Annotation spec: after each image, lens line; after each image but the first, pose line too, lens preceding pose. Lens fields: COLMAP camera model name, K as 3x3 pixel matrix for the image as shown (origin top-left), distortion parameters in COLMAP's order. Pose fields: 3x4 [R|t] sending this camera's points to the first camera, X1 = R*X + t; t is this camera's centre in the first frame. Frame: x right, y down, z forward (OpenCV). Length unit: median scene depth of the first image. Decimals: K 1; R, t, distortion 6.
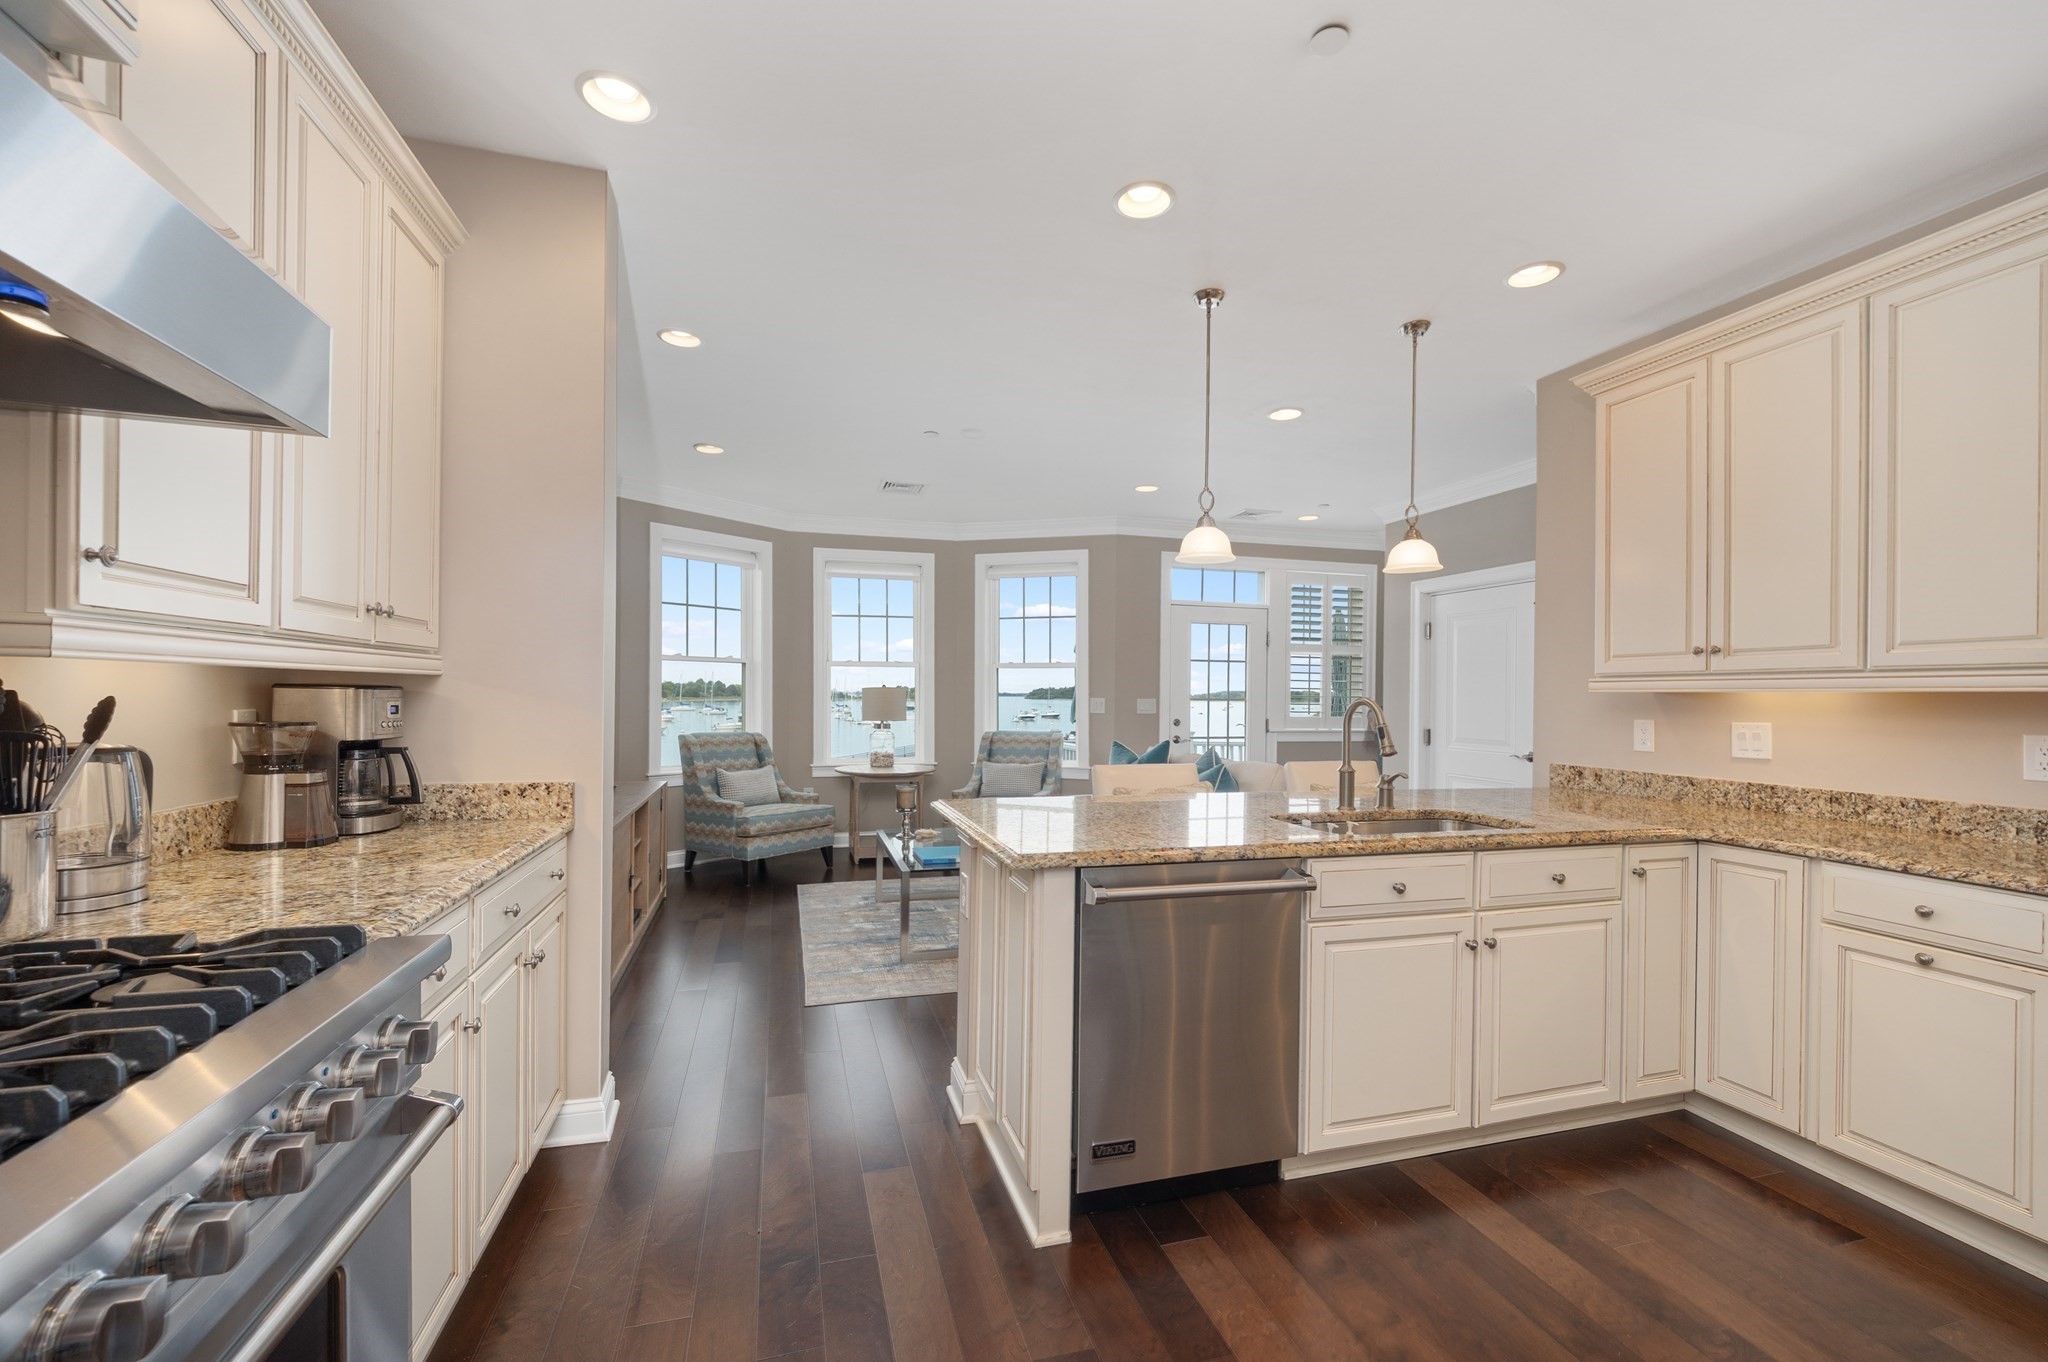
lens RADIAL K [[847.4, 0, 1018.3], [0, 847.4, 696.4], [0, 0, 1]] dist [-0.000997, -0.000072]
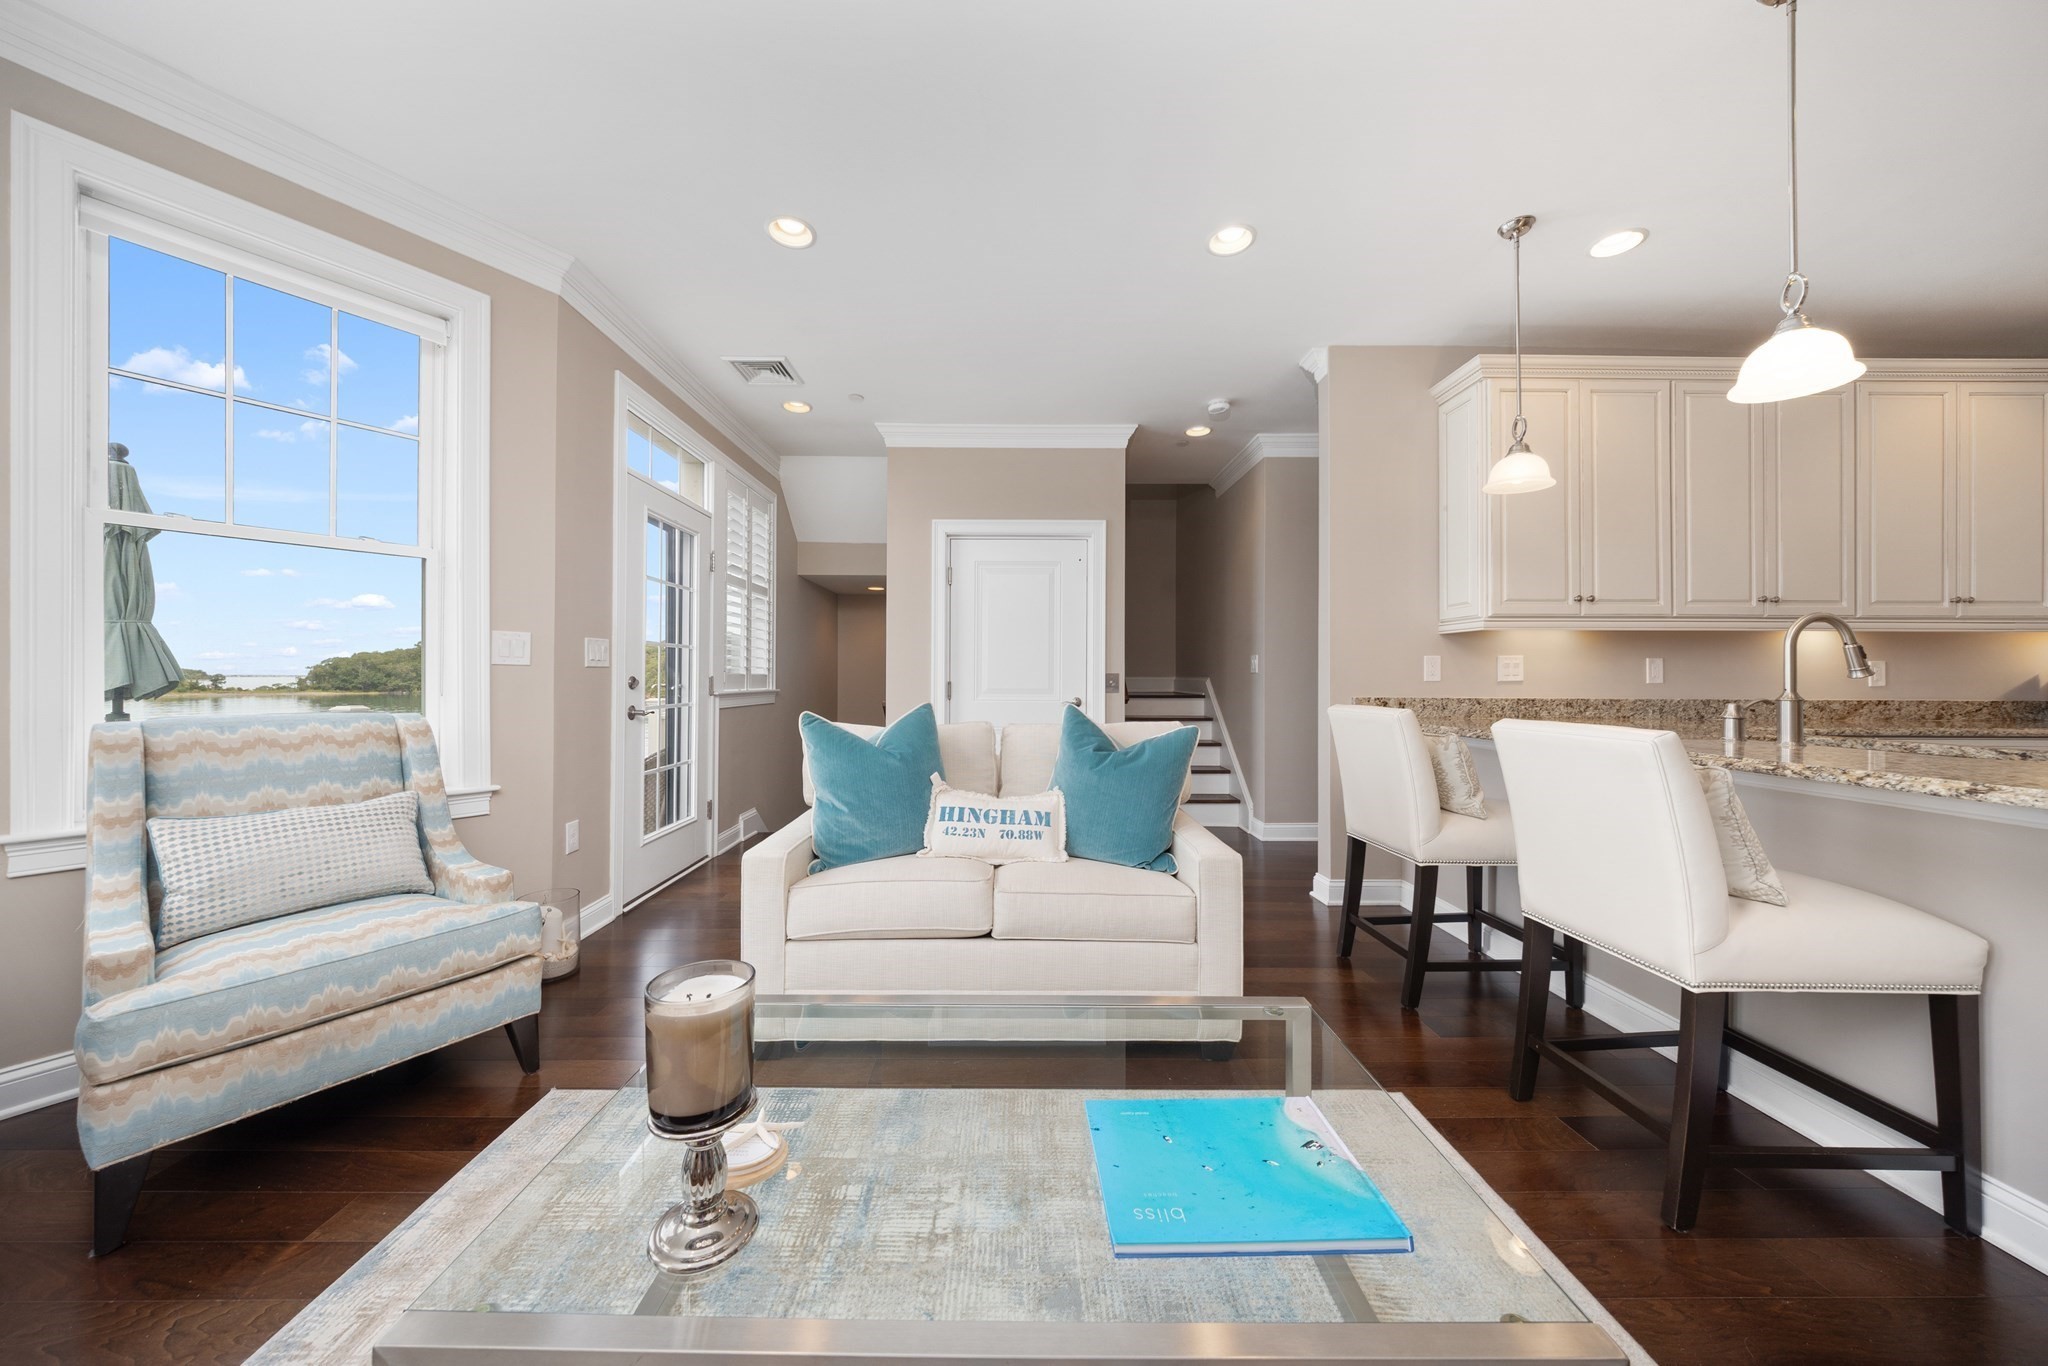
lens RADIAL K [[690.9, 0, 1023.7], [0, 690.9, 676.1], [0, 0, 1]] dist [-0.004135, 0.000004]
pose [[0.264962, -0.007245, 0.964232, -0.228700], [0.001891, 0.999974, 0.006994, 0.028192], [-0.964257, -0.000030, 0.264969, 0.750988]]
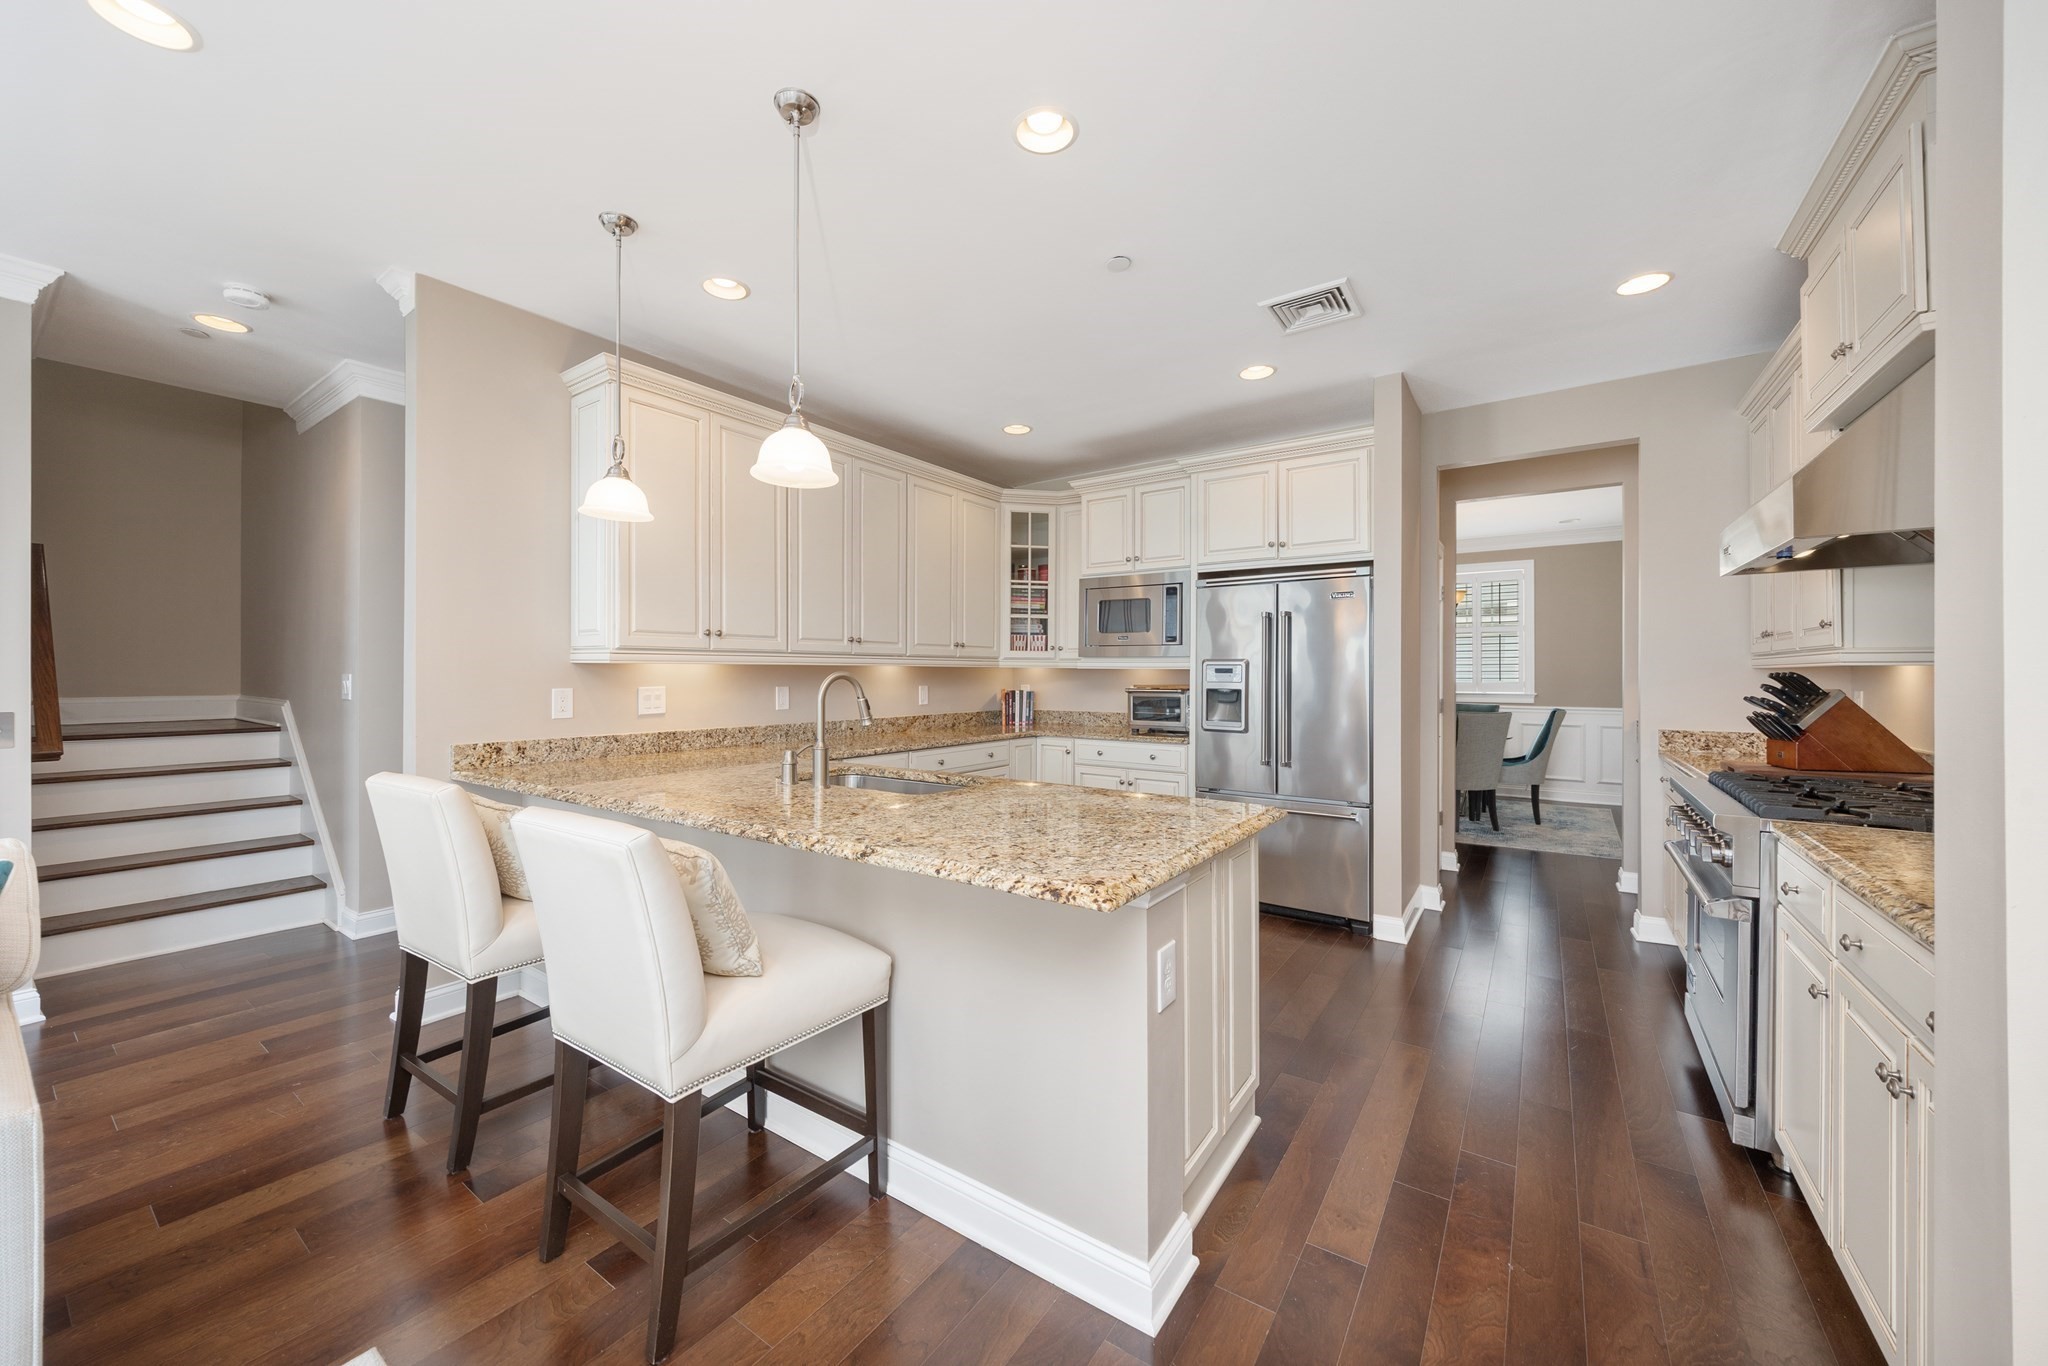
lens RADIAL K [[746.5, 0, 1016.4], [0, 746.5, 674.5], [0, 0, 1]] dist [-0.006175, -0.000108]
pose [[-0.631449, -0.014915, 0.775274, -0.196977], [-0.008520, 0.999888, 0.012297, -0.003775], [-0.775371, 0.001160, -0.631505, 0.657941]]
